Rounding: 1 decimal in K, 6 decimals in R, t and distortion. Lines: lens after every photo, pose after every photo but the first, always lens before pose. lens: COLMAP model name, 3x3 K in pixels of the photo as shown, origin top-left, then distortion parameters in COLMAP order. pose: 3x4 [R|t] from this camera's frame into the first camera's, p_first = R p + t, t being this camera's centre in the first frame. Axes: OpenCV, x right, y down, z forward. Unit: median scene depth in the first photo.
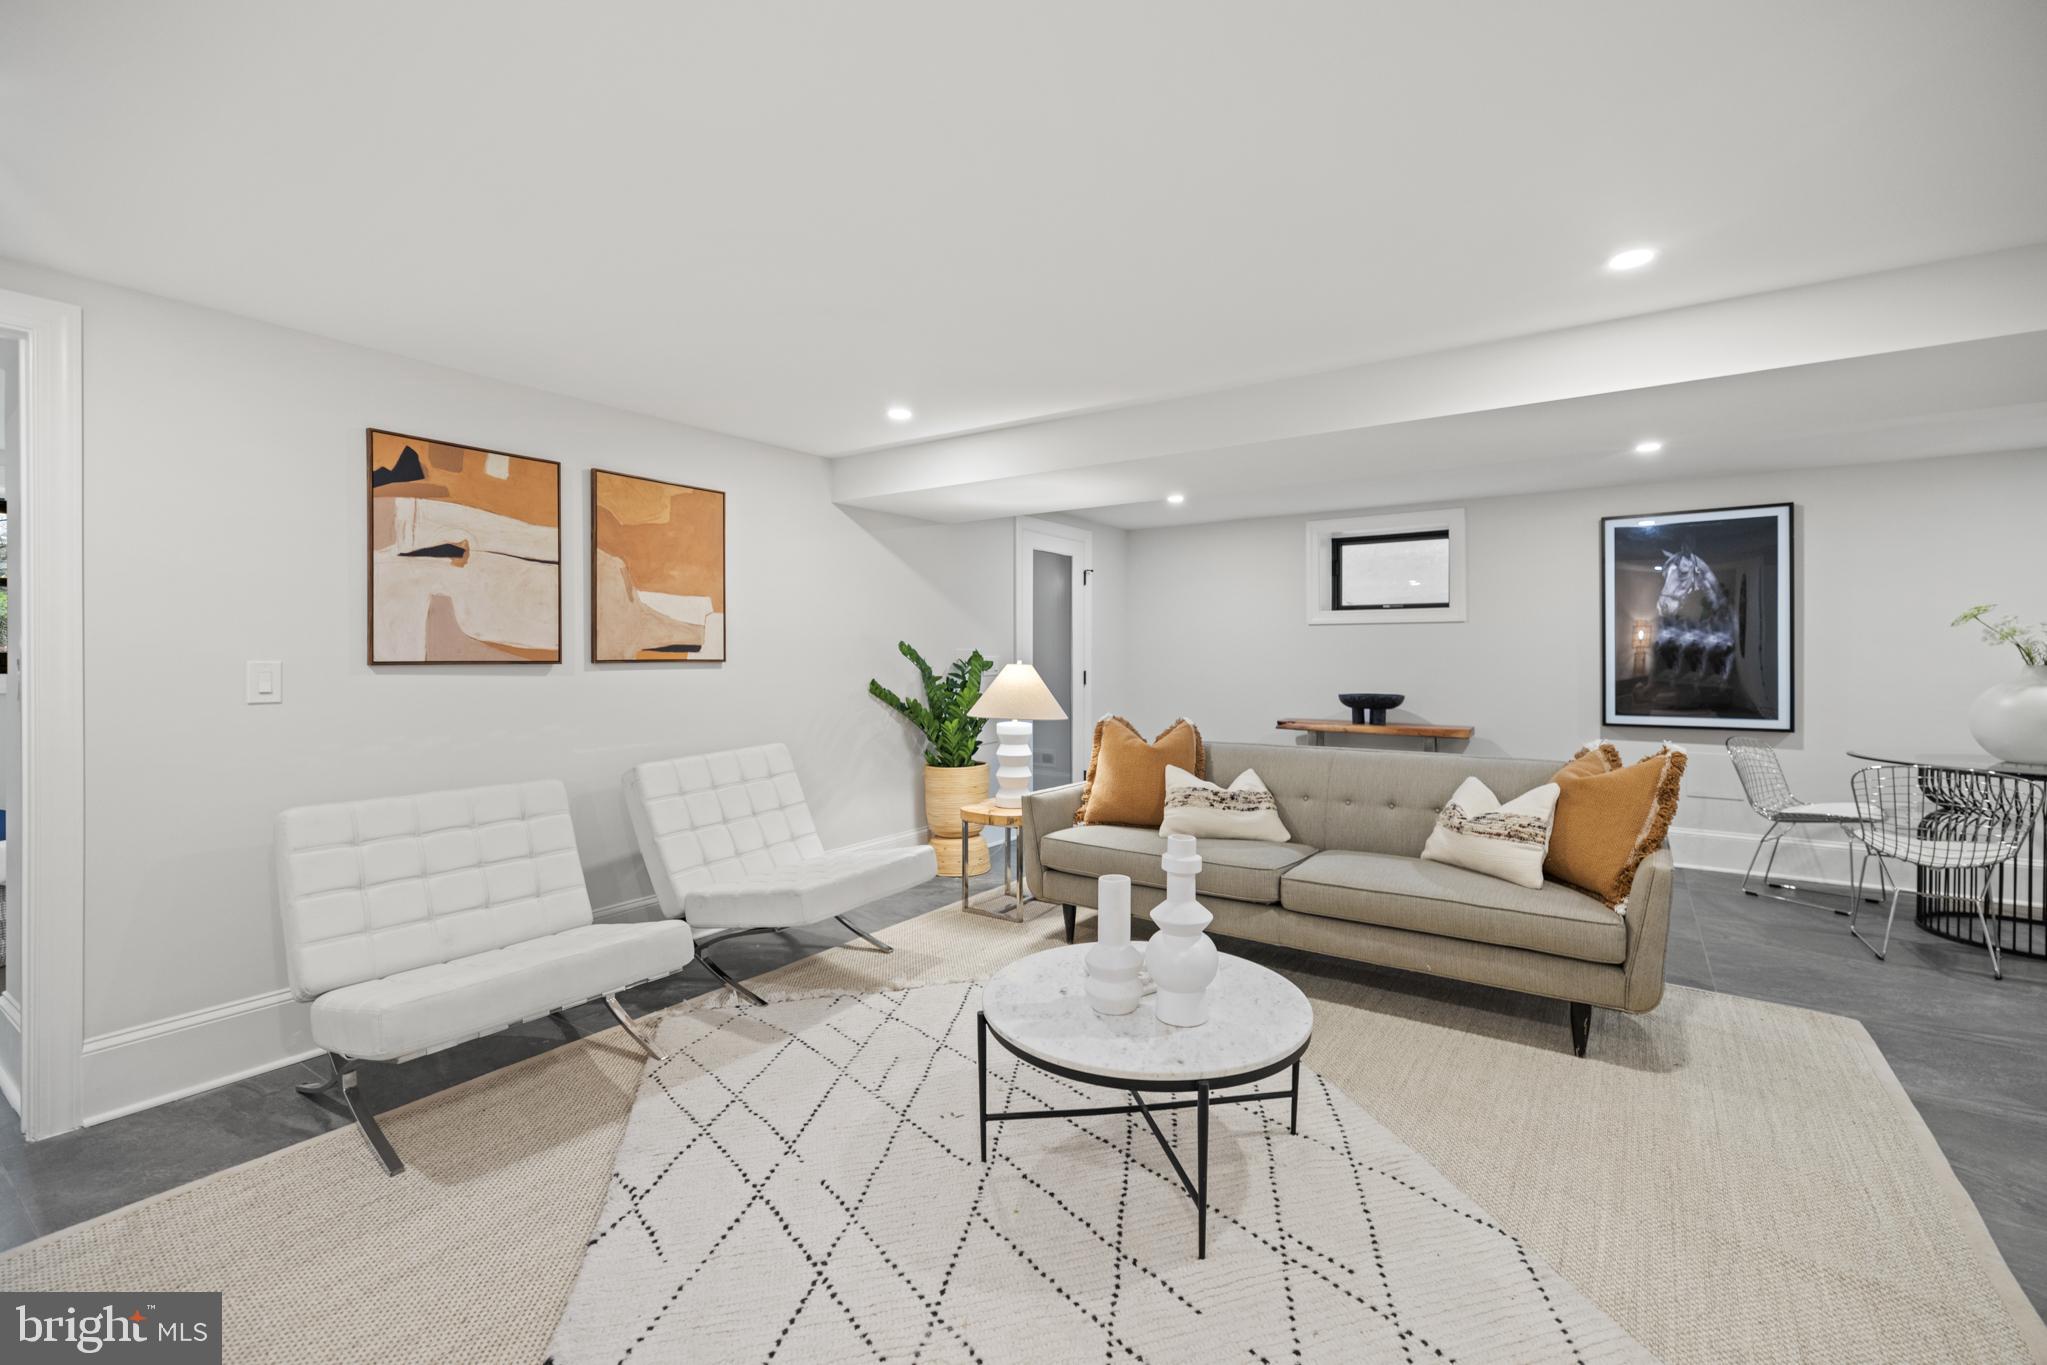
lens RADIAL K [[876.4, 0, 1026.0], [0, 876.4, 663.8], [0, 0, 1]] dist [0.003972, -0.001157]
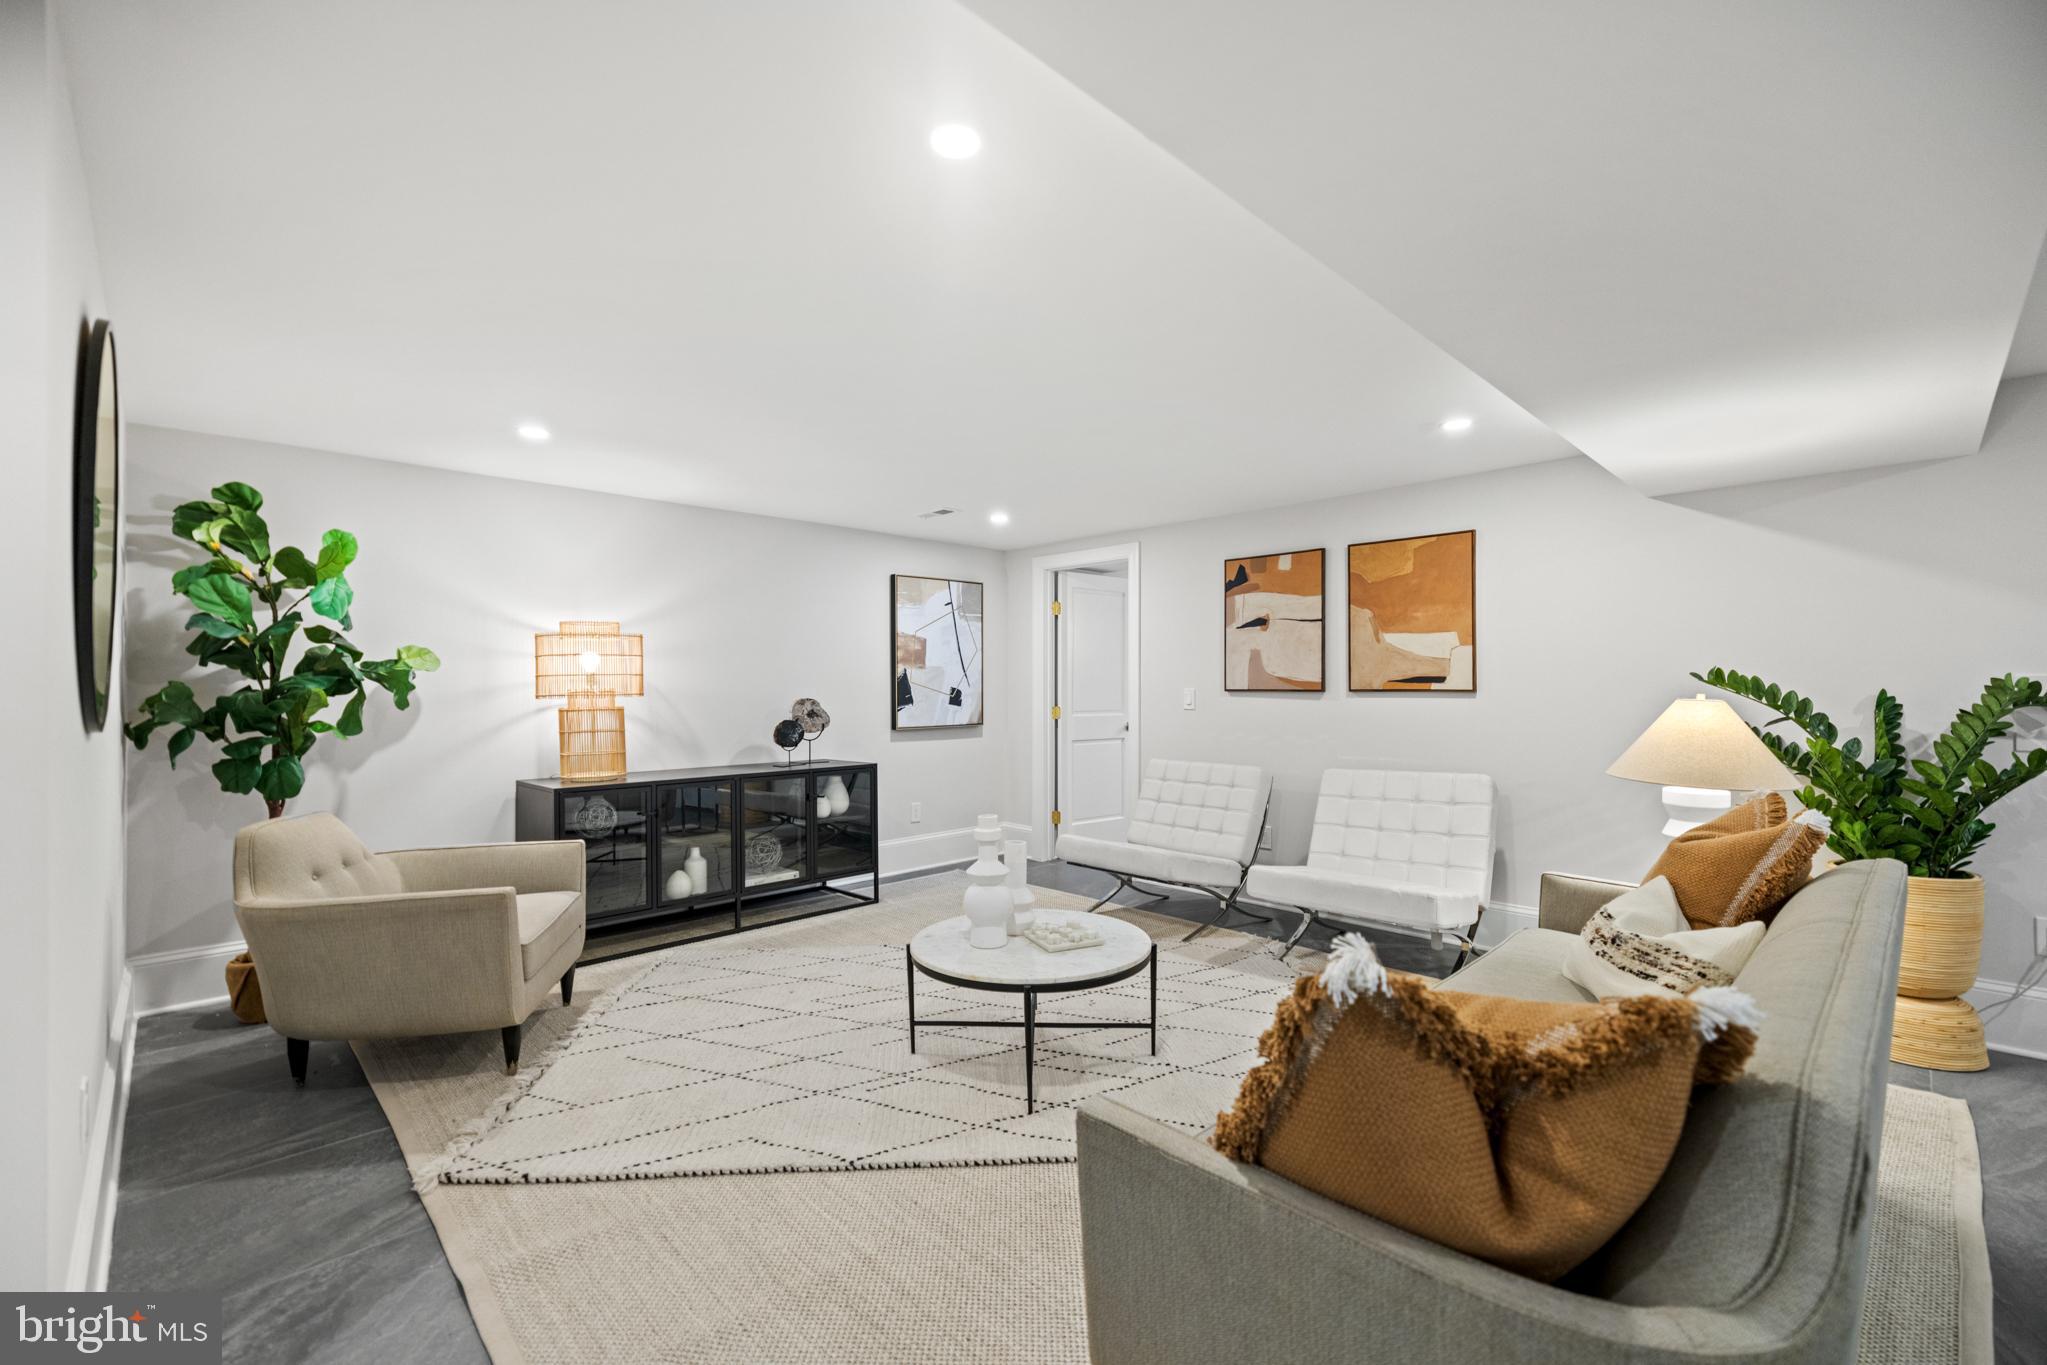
lens RADIAL K [[876.4, 0, 1023.2], [0, 876.4, 690.5], [0, 0, 1]] dist [0.003972, -0.001157]
pose [[-0.193760, 0.006991, -0.981024, 1.005479], [-0.008574, 0.999924, 0.008819, -0.011086], [0.981012, 0.010120, -0.193685, 0.860570]]
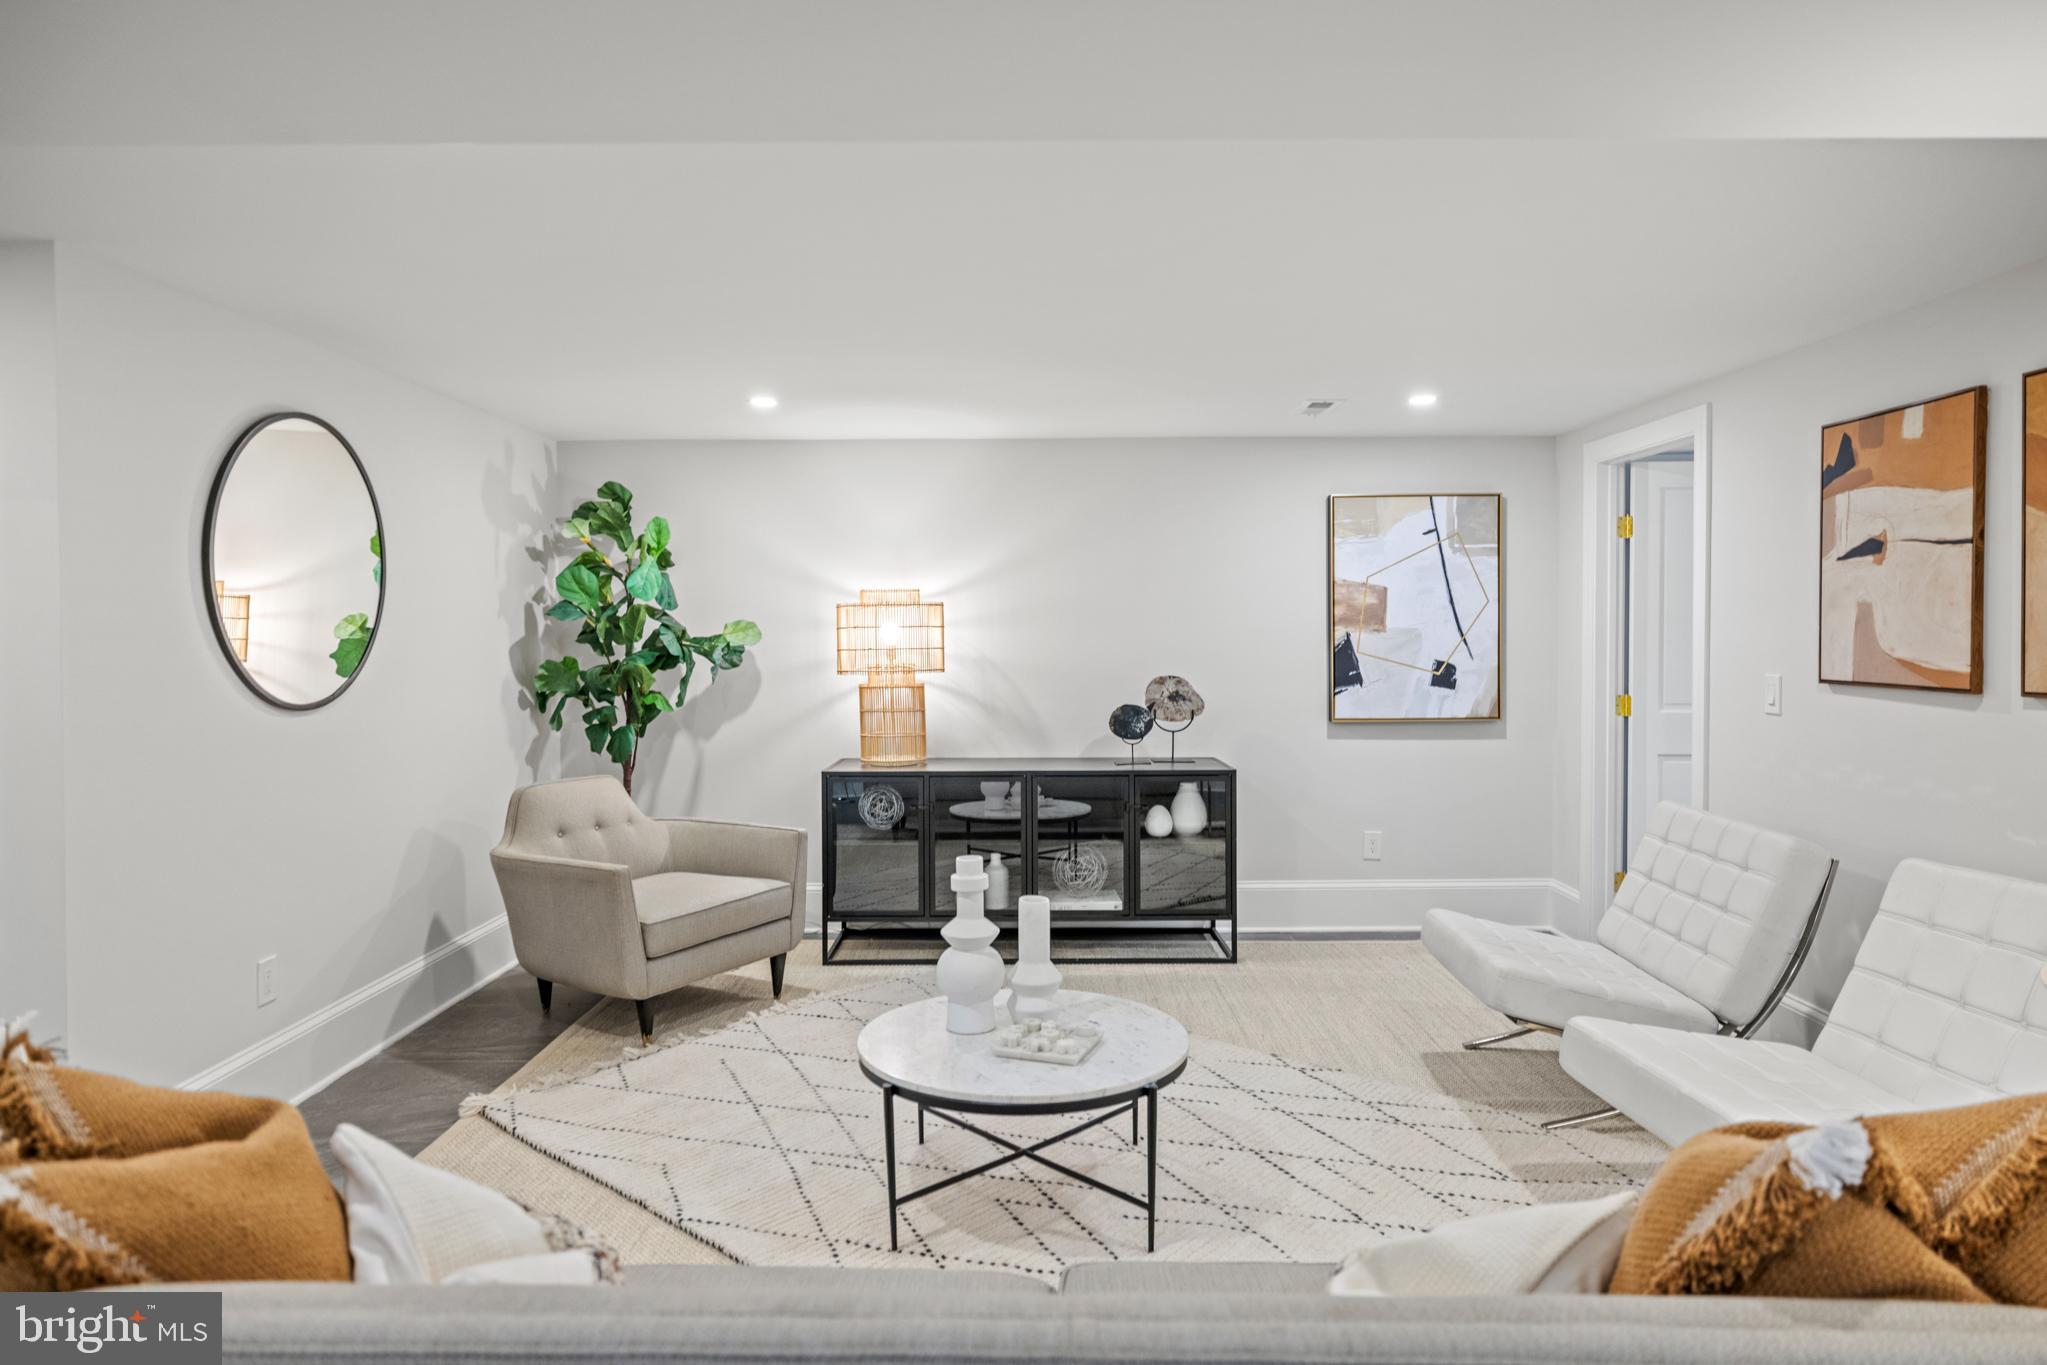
lens RADIAL K [[1234.0, 0, 1015.2], [0, 1234.0, 661.8], [0, 0, 1]] dist [0.000646, 0.000096]
pose [[-0.830341, 0.019133, -0.556926, 0.622080], [-0.001299, 0.999341, 0.036268, -0.060760], [0.557253, 0.030838, -0.829770, 1.467453]]
